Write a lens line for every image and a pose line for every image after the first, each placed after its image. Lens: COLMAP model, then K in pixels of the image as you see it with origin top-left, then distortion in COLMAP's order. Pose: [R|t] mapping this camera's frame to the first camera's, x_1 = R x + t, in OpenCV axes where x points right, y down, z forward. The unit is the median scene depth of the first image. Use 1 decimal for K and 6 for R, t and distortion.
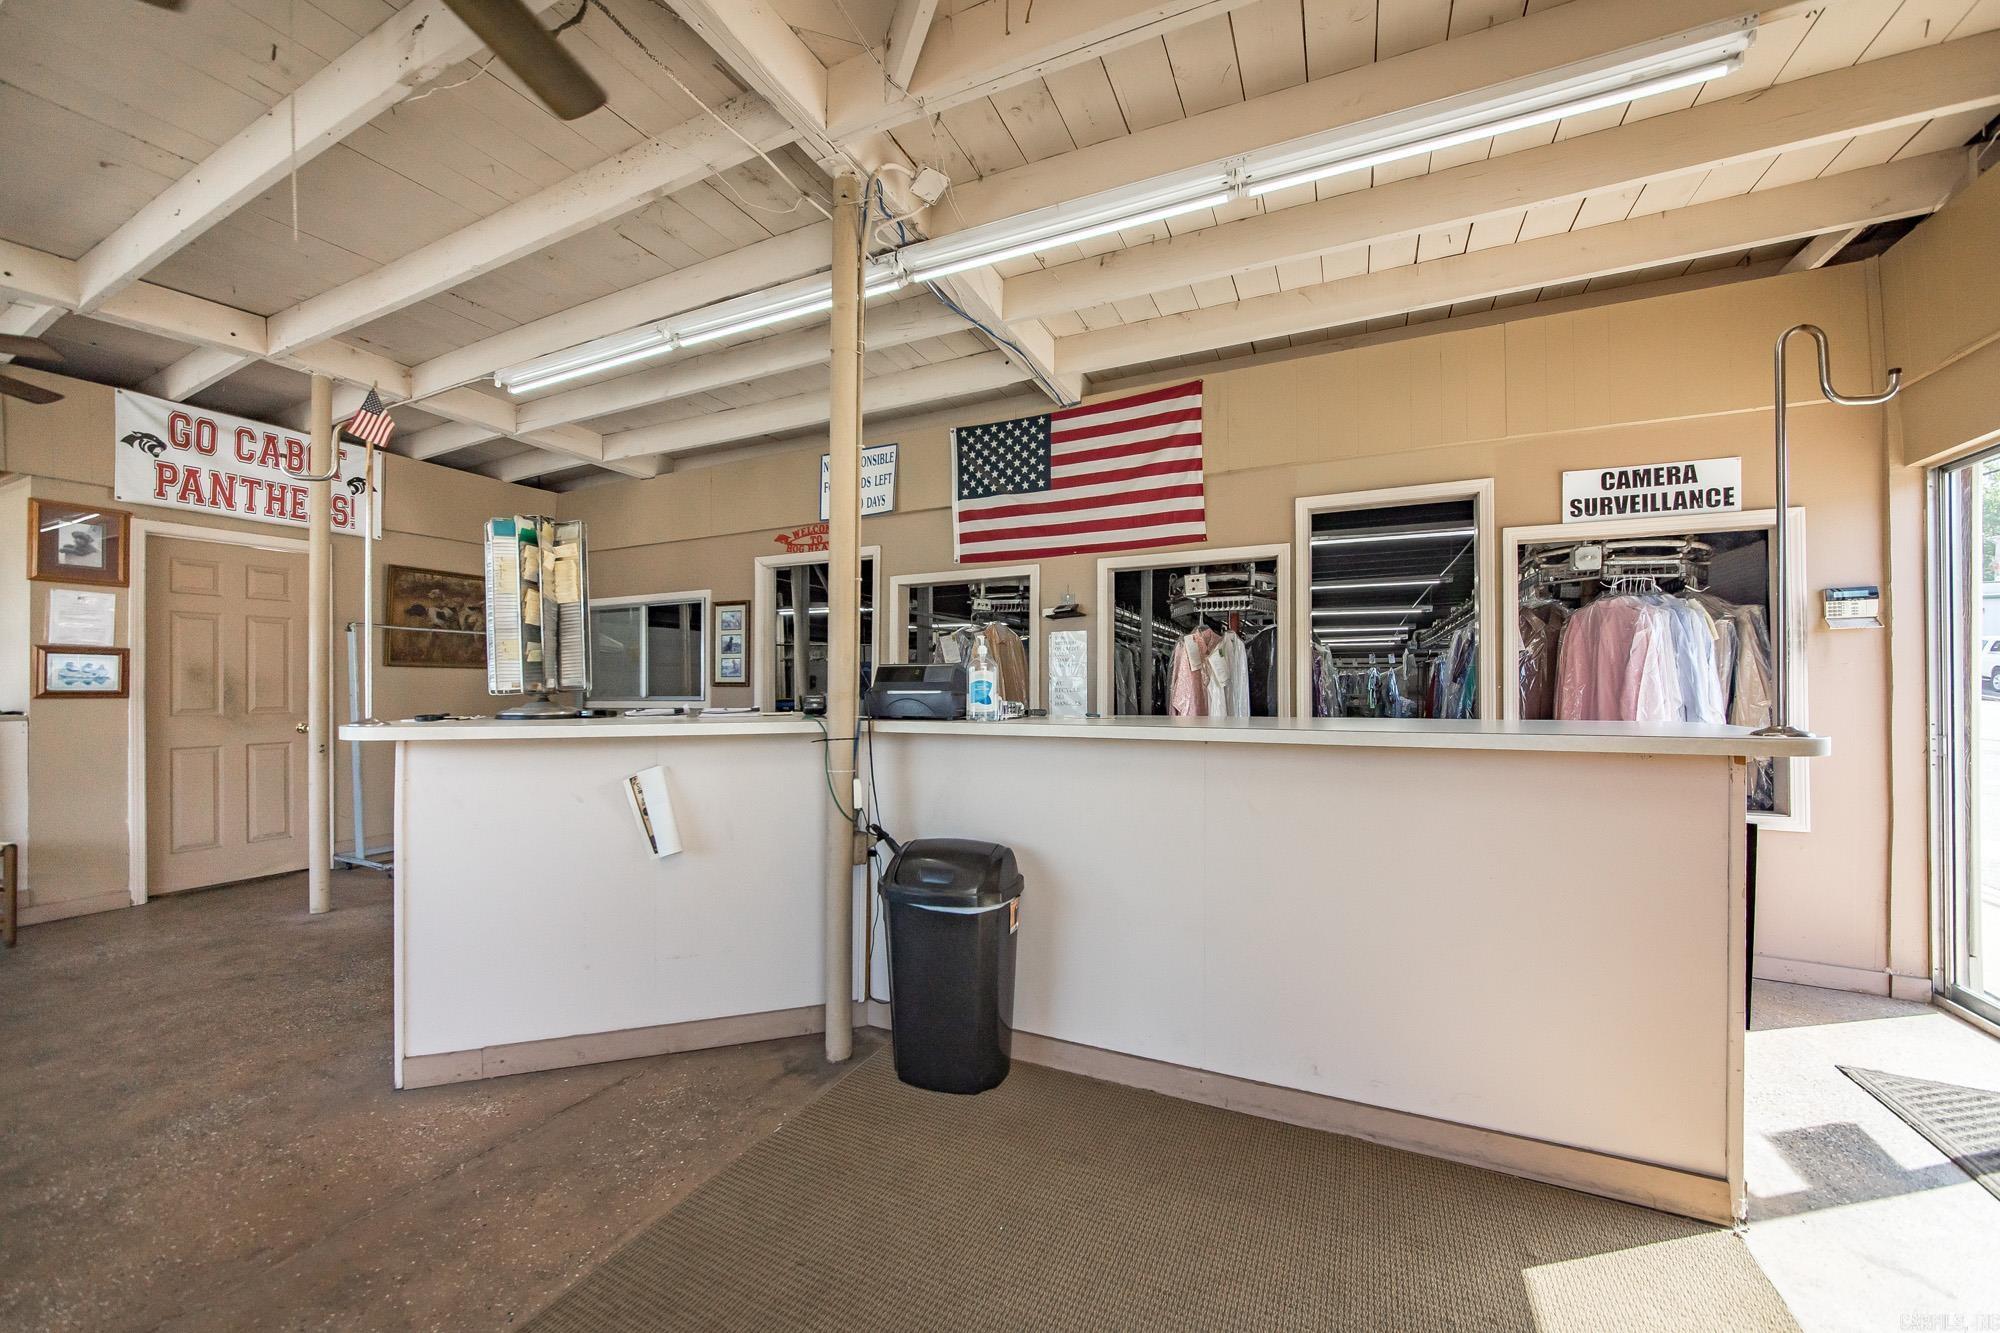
lens RADIAL K [[727.1, 0, 1008.7], [0, 727.1, 684.2], [0, 0, 1]] dist [-0.009910, 0.001495]
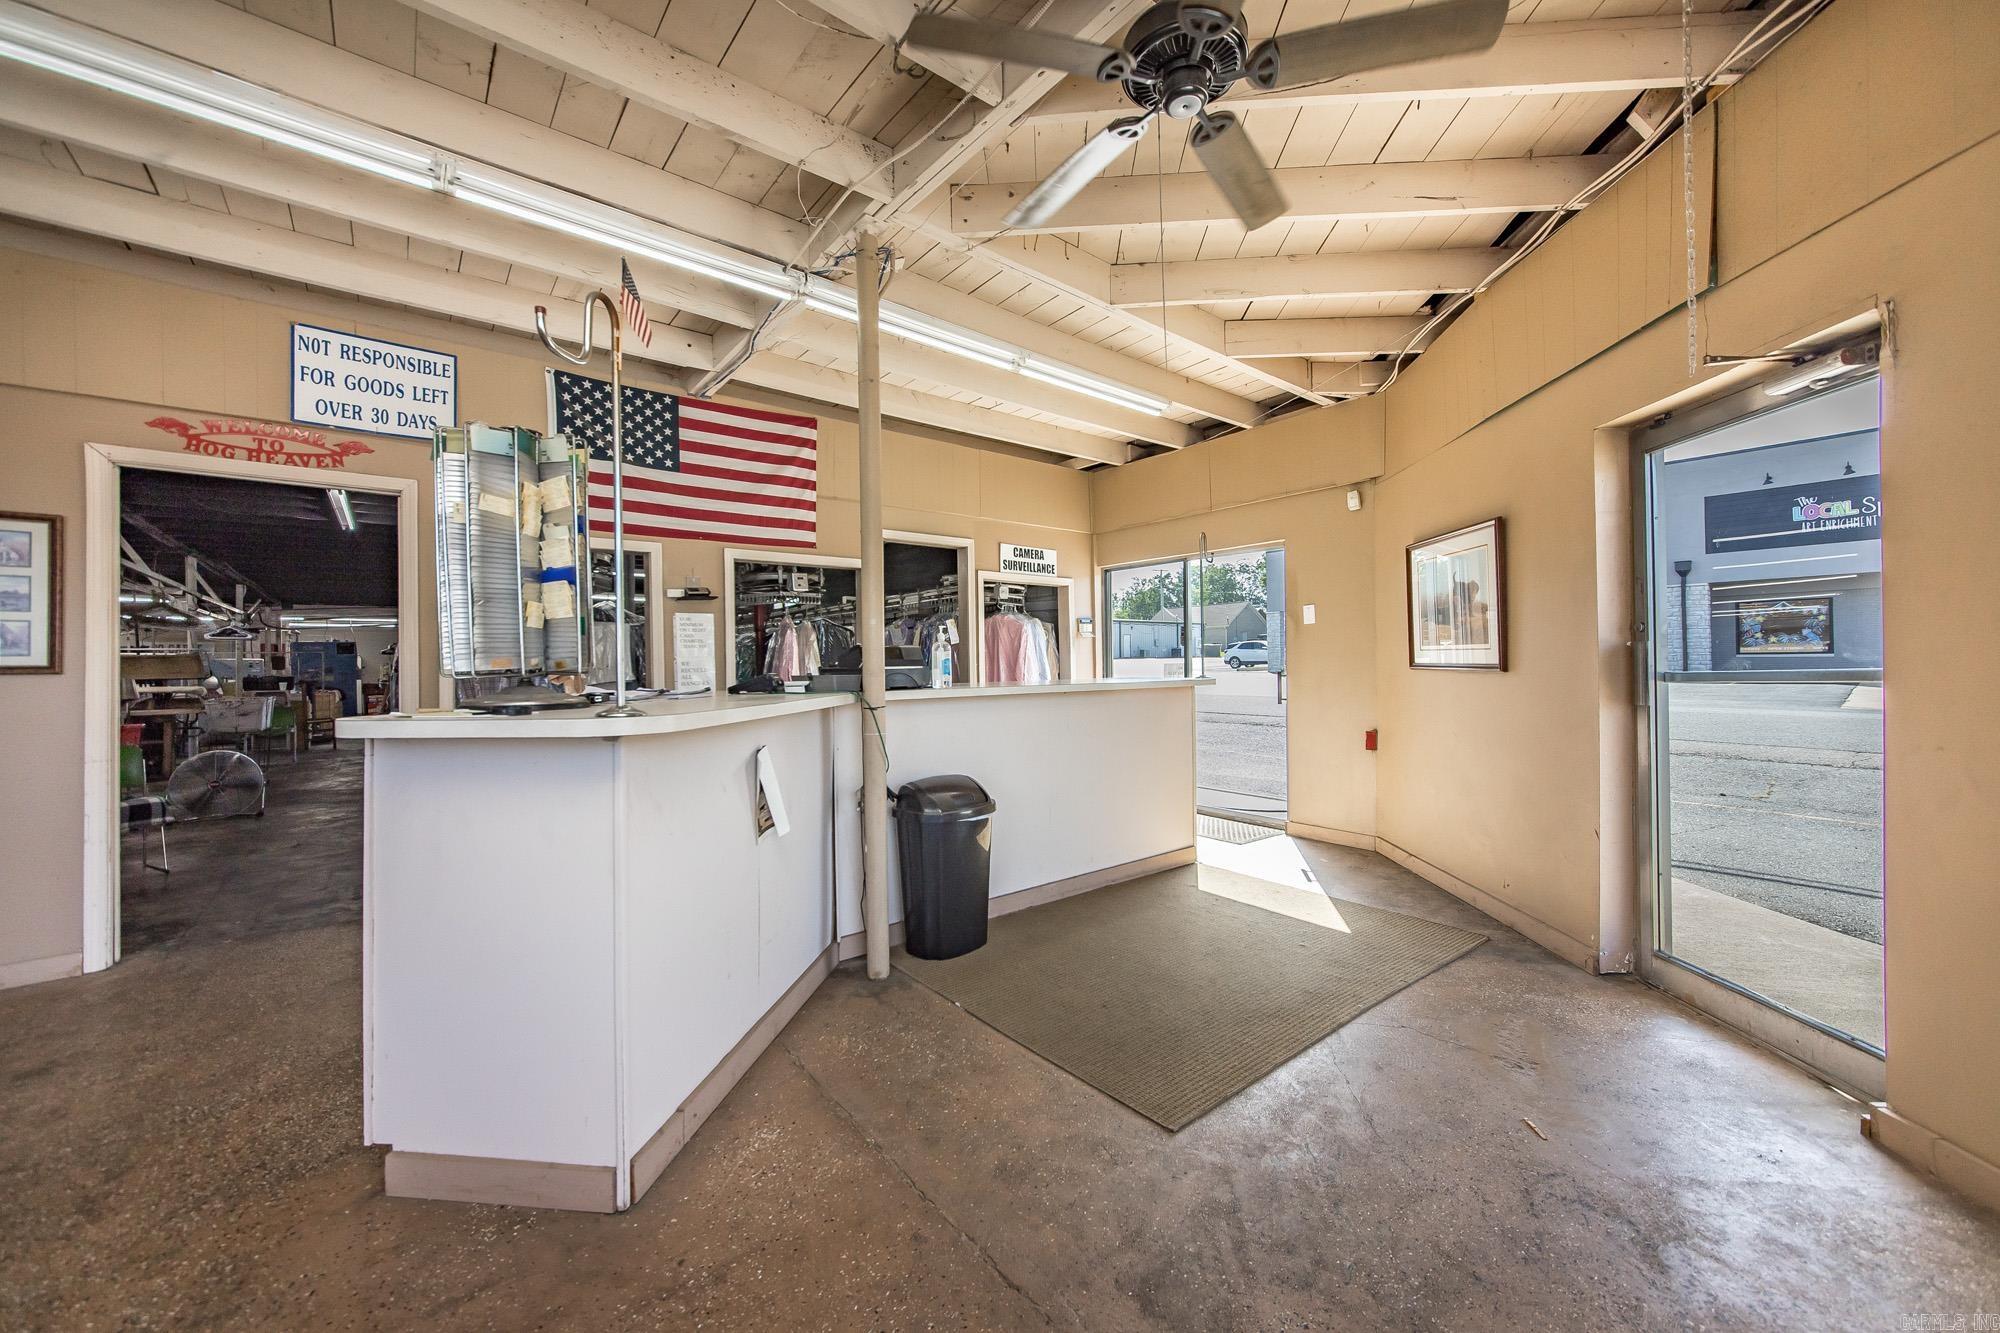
lens RADIAL K [[739.2, 0, 990.3], [0, 739.2, 654.9], [0, 0, 1]] dist [-0.001881, -0.000138]
pose [[0.449536, 0.007688, 0.893229, -0.677851], [0.012748, 0.999806, -0.015021, 0.007096], [-0.893171, 0.018140, 0.449351, 0.161114]]
